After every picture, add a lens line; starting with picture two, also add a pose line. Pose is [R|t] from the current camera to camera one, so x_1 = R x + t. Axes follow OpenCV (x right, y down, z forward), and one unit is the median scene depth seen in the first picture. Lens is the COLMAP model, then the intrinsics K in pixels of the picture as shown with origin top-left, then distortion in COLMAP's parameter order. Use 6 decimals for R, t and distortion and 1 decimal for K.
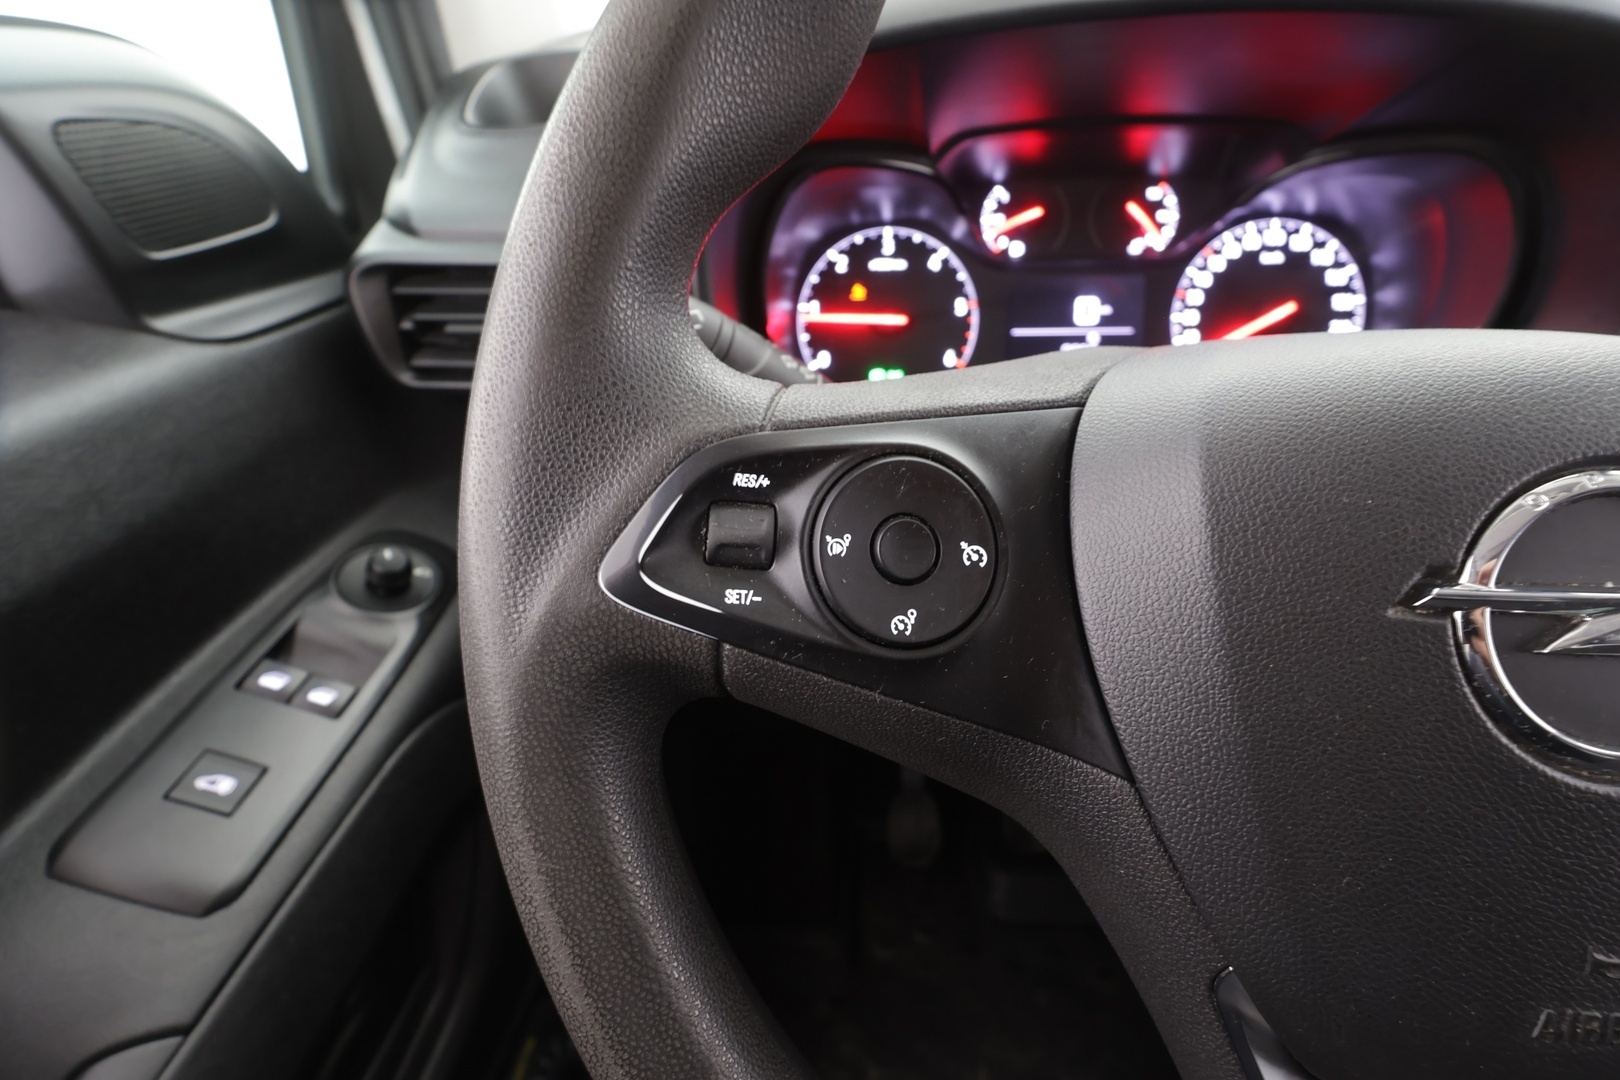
lens RADIAL K [[749.6, 0, 810.0], [0, 749.6, 540.0], [0, 0, 1]] dist [-0.001170, 0.000706]
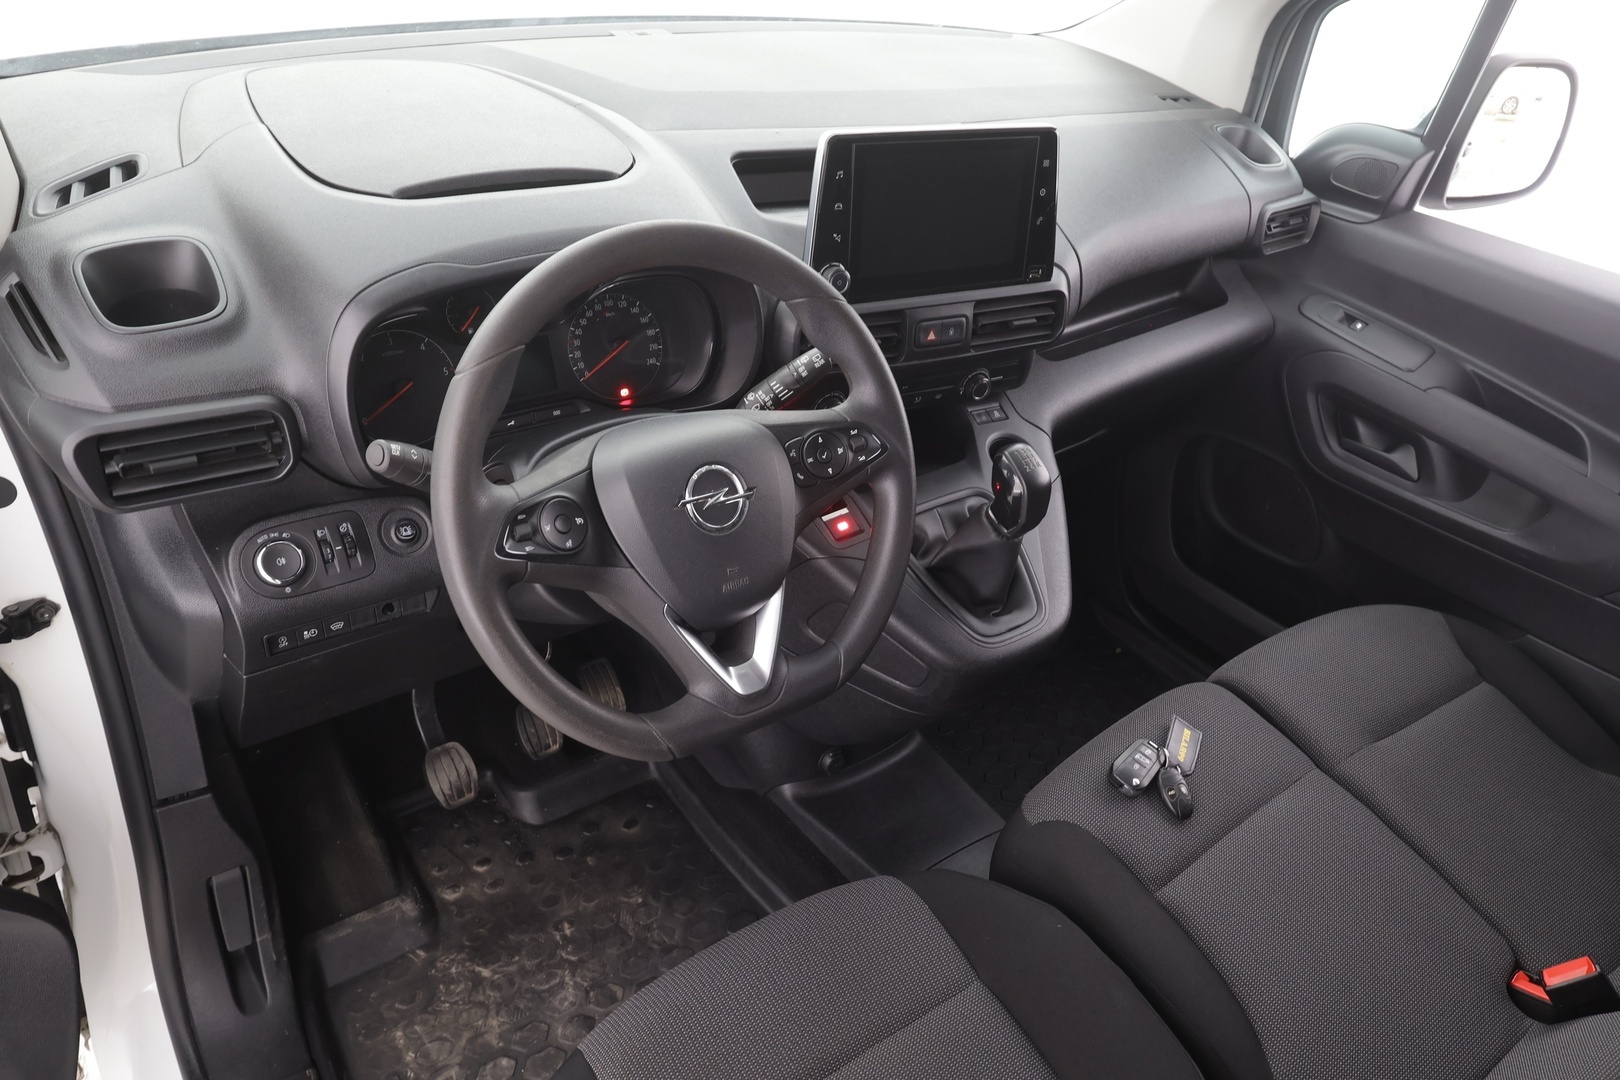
lens RADIAL K [[1160.3, 0, 803.9], [0, 1160.3, 515.2], [0, 0, 1]] dist [-0.003976, -0.000597]
pose [[0.755697, -0.255775, 0.602910, -1.223998], [0.229809, 0.965609, 0.121598, -0.230366], [-0.613277, 0.046664, 0.788488, -2.140766]]
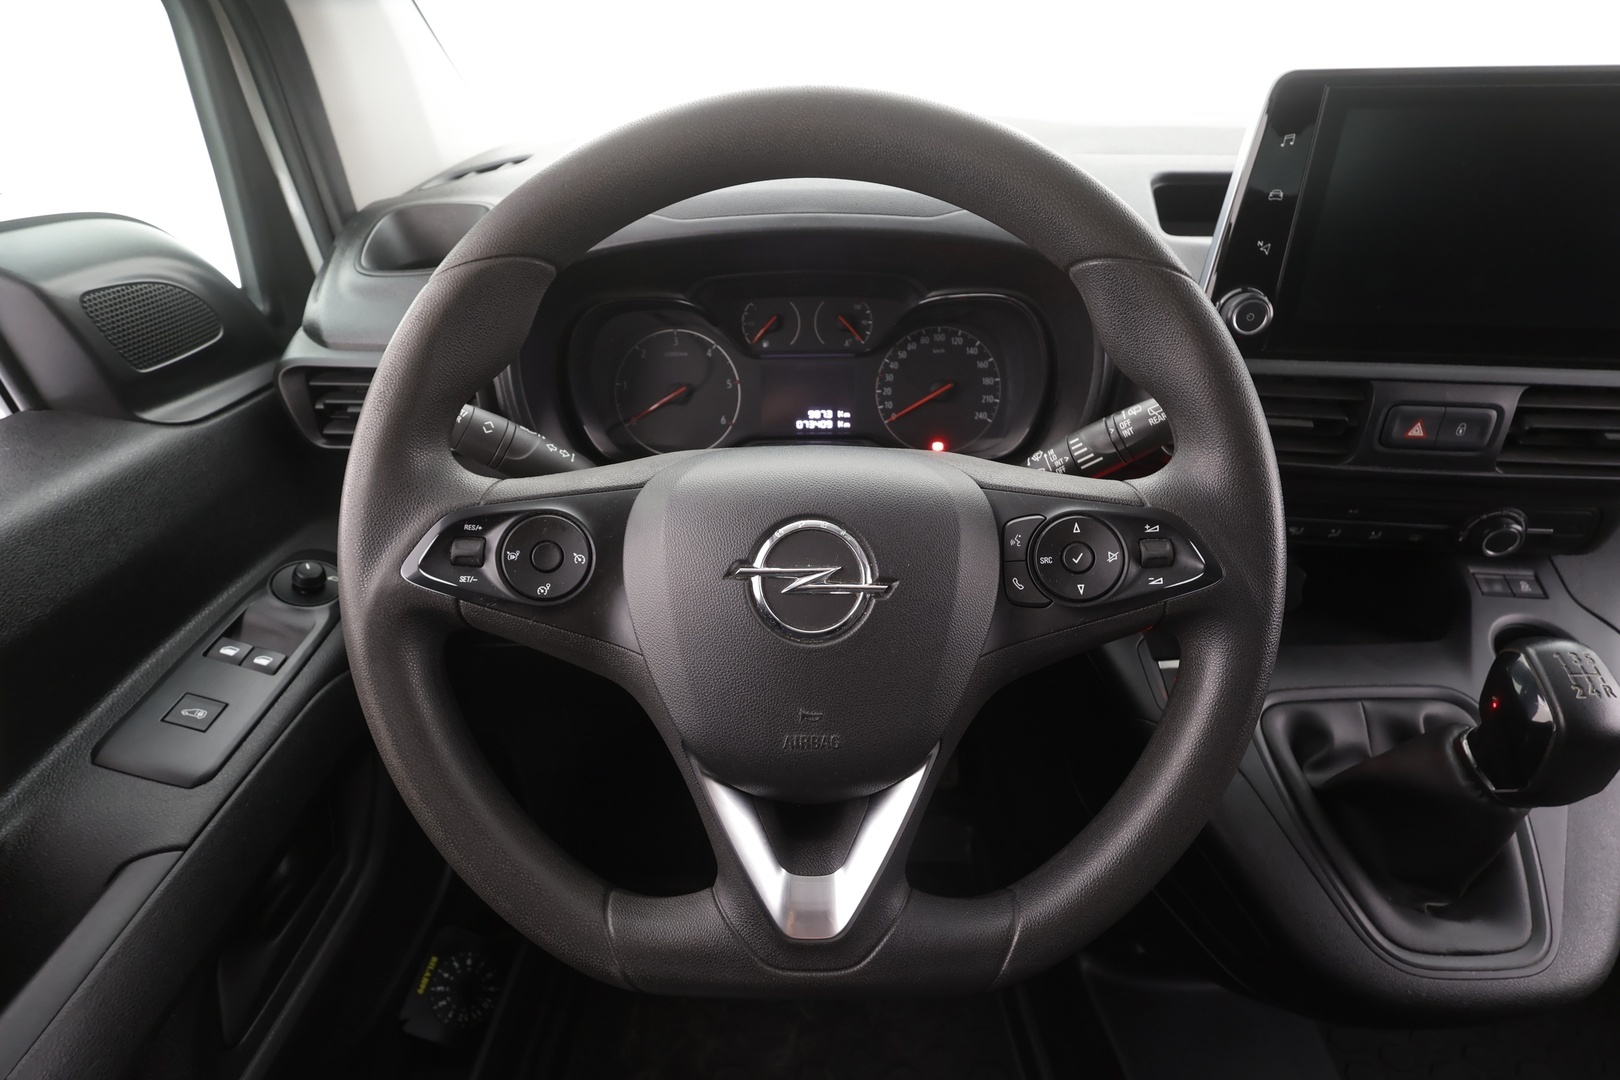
lens RADIAL K [[749.6, 0, 810.0], [0, 749.6, 540.0], [0, 0, 1]] dist [-0.001170, 0.000706]
pose [[0.997231, -0.017430, 0.072290, 0.391315], [0.018045, 0.999806, -0.007861, -0.002860], [-0.072139, 0.009143, 0.997353, -0.670113]]
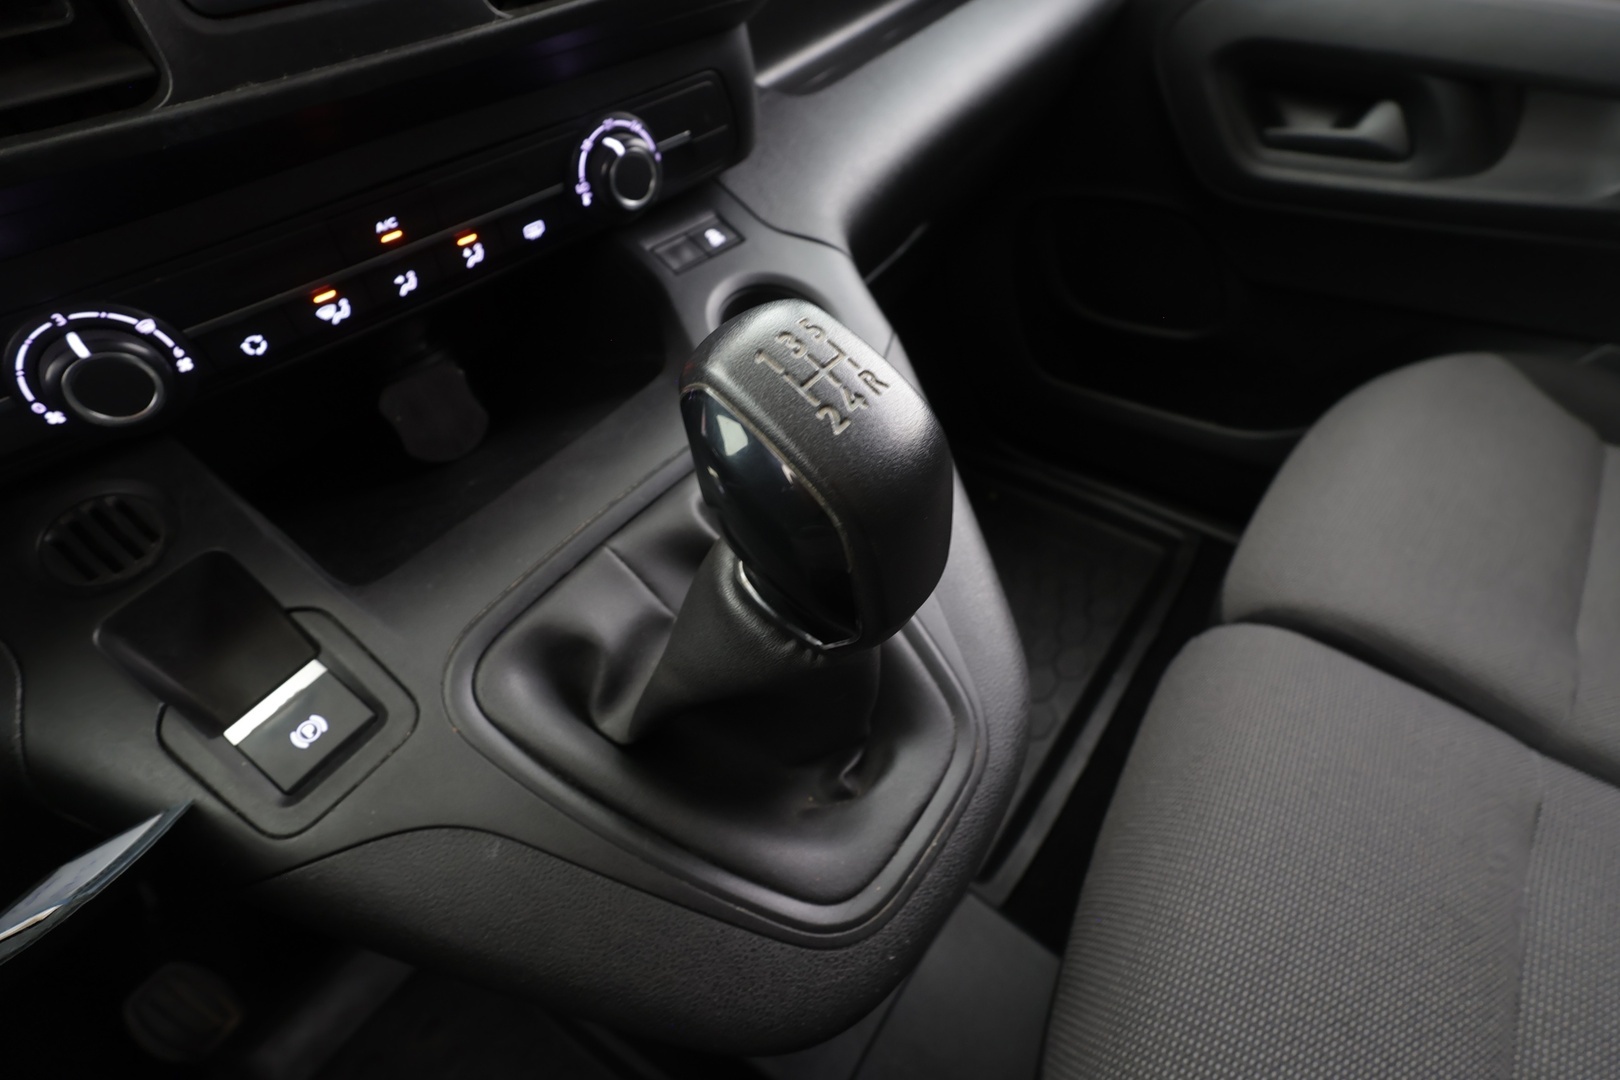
lens RADIAL K [[749.6, 0, 810.0], [0, 749.6, 540.0], [0, 0, 1]] dist [-0.001170, 0.000706]
pose [[0.547992, -0.609764, 0.572620, 1.479398], [0.491591, 0.788626, 0.369334, 0.162615], [-0.676789, 0.079103, 0.731915, 0.171391]]
